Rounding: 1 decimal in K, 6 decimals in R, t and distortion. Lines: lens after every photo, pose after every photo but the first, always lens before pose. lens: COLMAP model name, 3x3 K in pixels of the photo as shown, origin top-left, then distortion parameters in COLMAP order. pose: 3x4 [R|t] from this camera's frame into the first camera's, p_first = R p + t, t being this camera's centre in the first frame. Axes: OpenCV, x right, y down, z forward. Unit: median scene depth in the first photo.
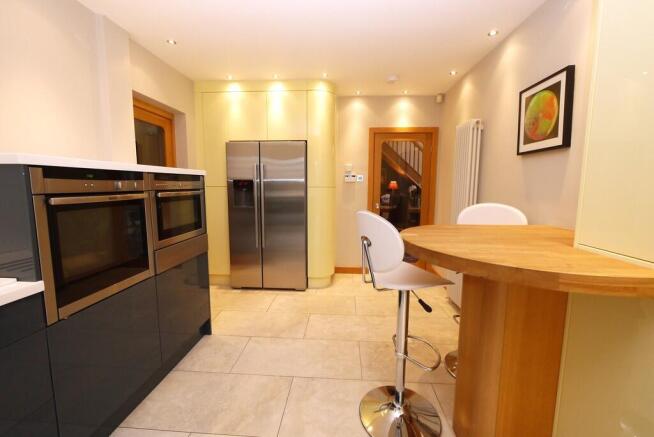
lens RADIAL K [[273.9, 0, 327.0], [0, 273.9, 218.5], [0, 0, 1]] dist [-0.019419, 0.001295]
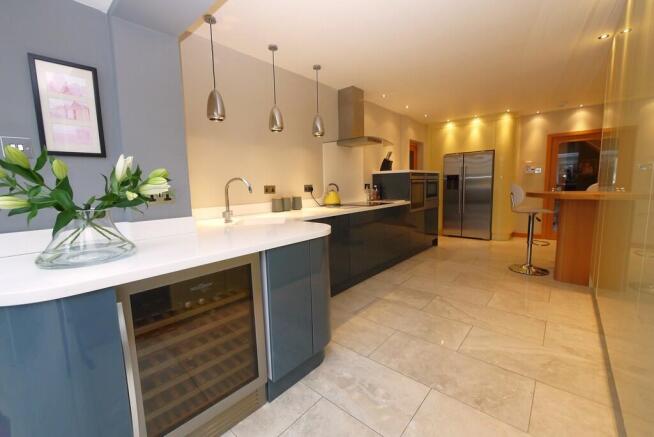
lens RADIAL K [[273.9, 0, 327.0], [0, 273.9, 218.5], [0, 0, 1]] dist [-0.019419, 0.001295]
pose [[0.790696, 0.045686, -0.610503, 0.205834], [-0.042534, 0.998901, 0.019663, 0.202486], [0.610730, 0.010420, 0.791770, -1.307711]]
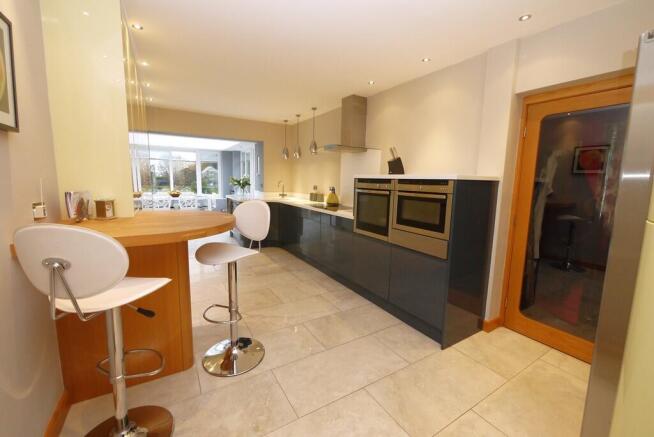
lens RADIAL K [[273.9, 0, 327.0], [0, 273.9, 218.5], [0, 0, 1]] dist [-0.019419, 0.001295]
pose [[-0.823553, 0.055411, -0.564526, 0.405362], [-0.100202, 0.965355, 0.240933, -0.197186], [0.558318, 0.254988, -0.789469, 1.422085]]
